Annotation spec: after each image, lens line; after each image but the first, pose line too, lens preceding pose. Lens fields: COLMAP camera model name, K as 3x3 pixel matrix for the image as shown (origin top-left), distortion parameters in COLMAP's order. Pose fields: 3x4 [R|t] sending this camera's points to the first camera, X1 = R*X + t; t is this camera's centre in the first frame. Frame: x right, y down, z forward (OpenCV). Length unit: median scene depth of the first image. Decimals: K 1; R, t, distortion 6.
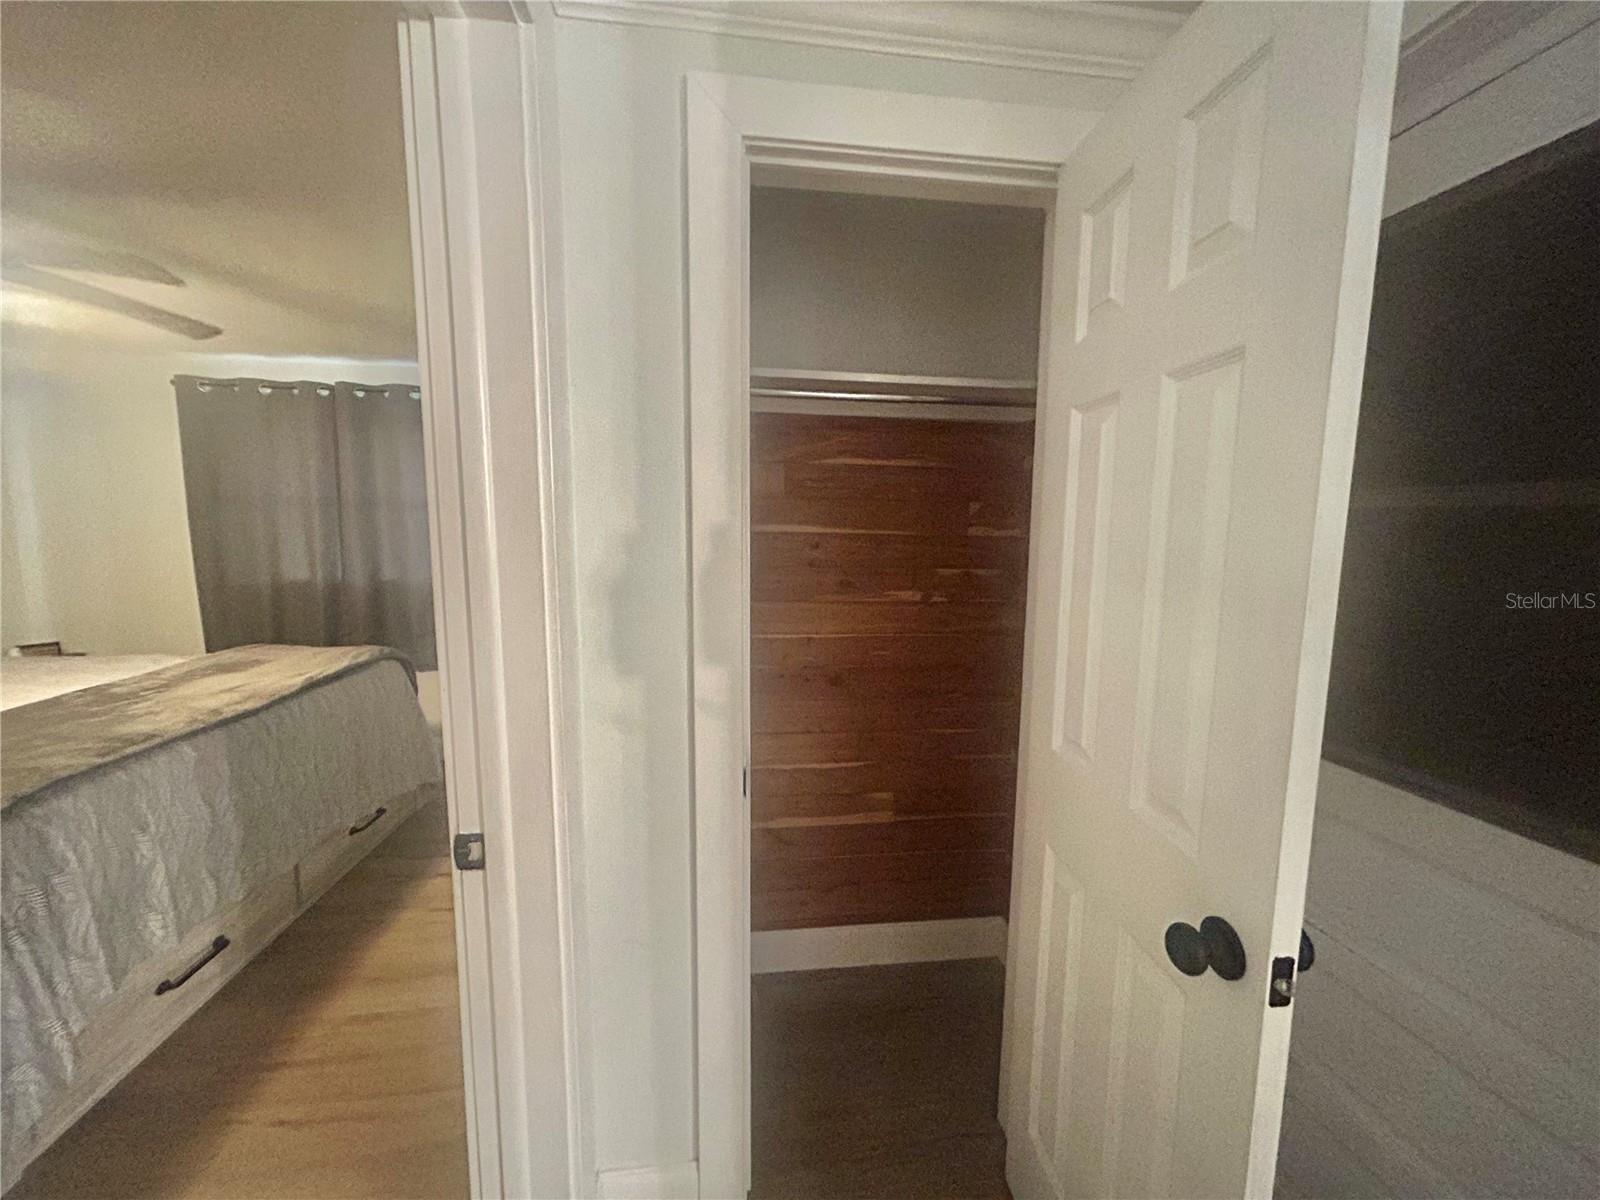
lens RADIAL K [[639.1, 0, 804.4], [0, 639.1, 605.5], [0, 0, 1]] dist [0.001624, 0.000073]
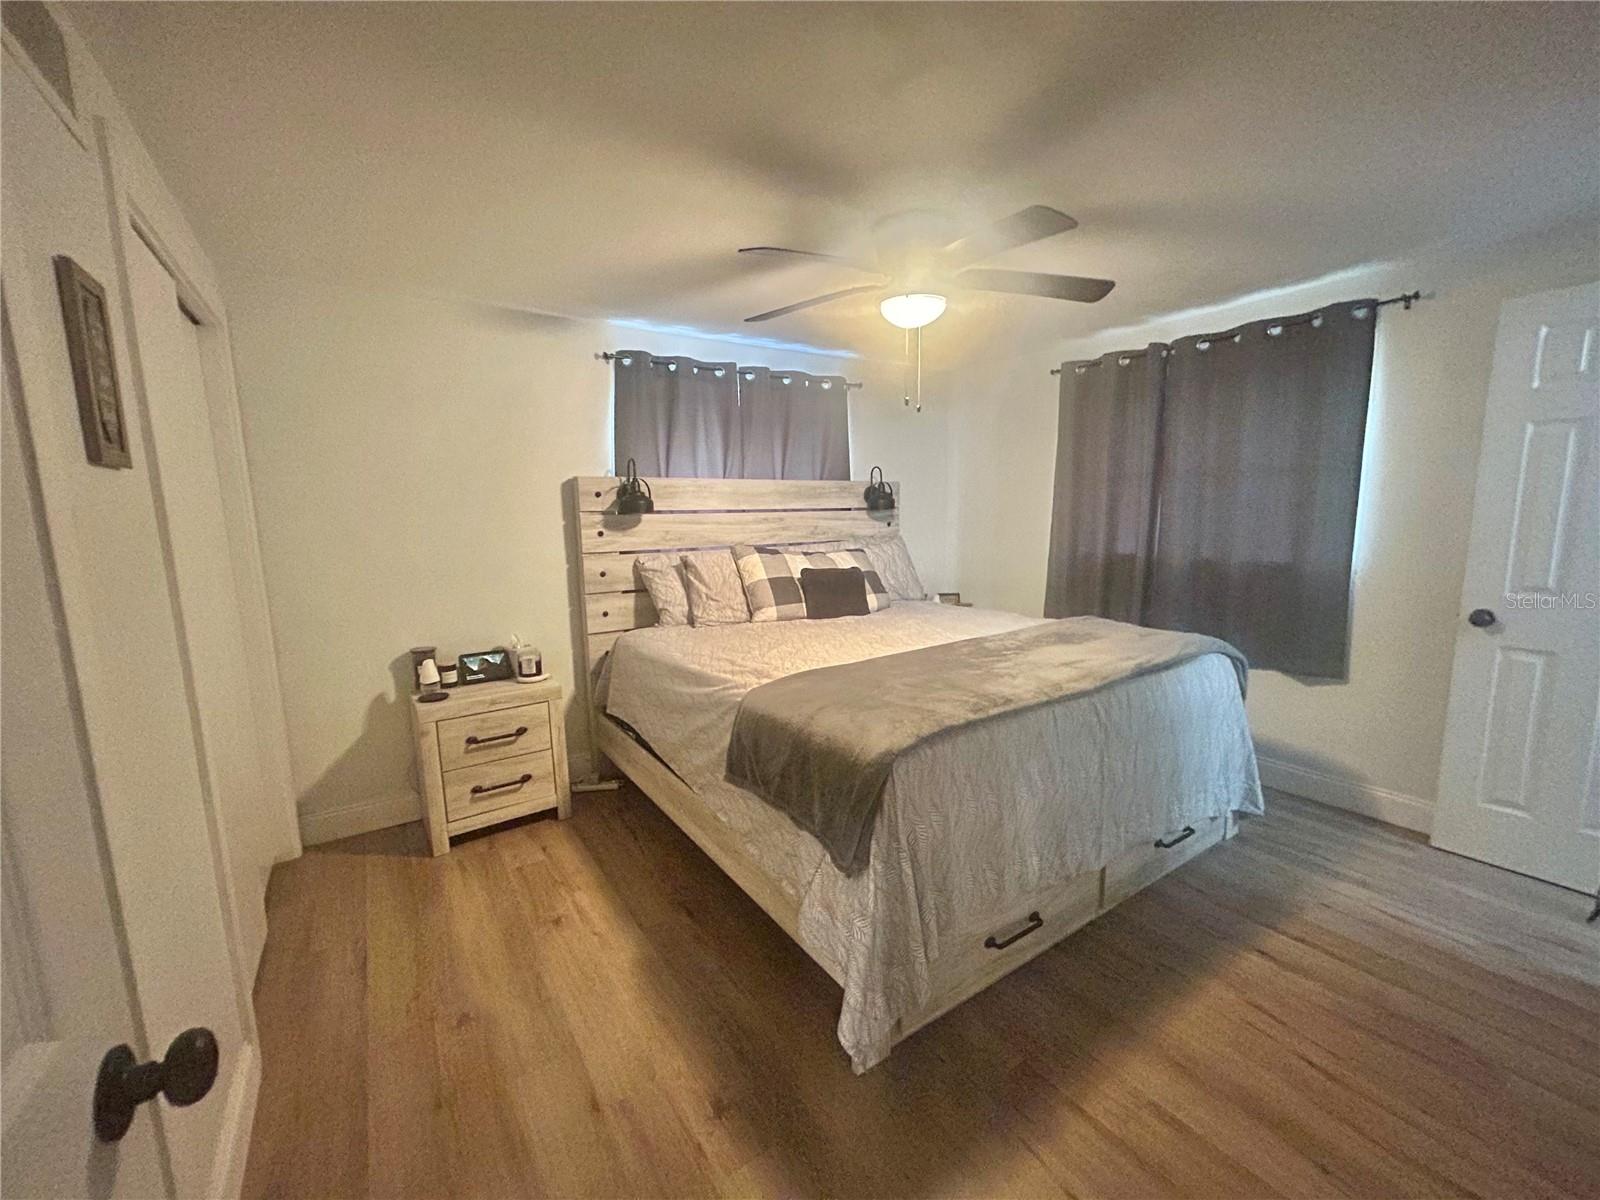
lens RADIAL K [[639.1, 0, 804.4], [0, 639.1, 605.5], [0, 0, 1]] dist [0.001624, 0.000073]
pose [[0.448865, 0.113233, -0.886396, -0.230481], [-0.086735, 0.992776, 0.082900, -0.002444], [0.889380, 0.039671, 0.455444, 0.197420]]
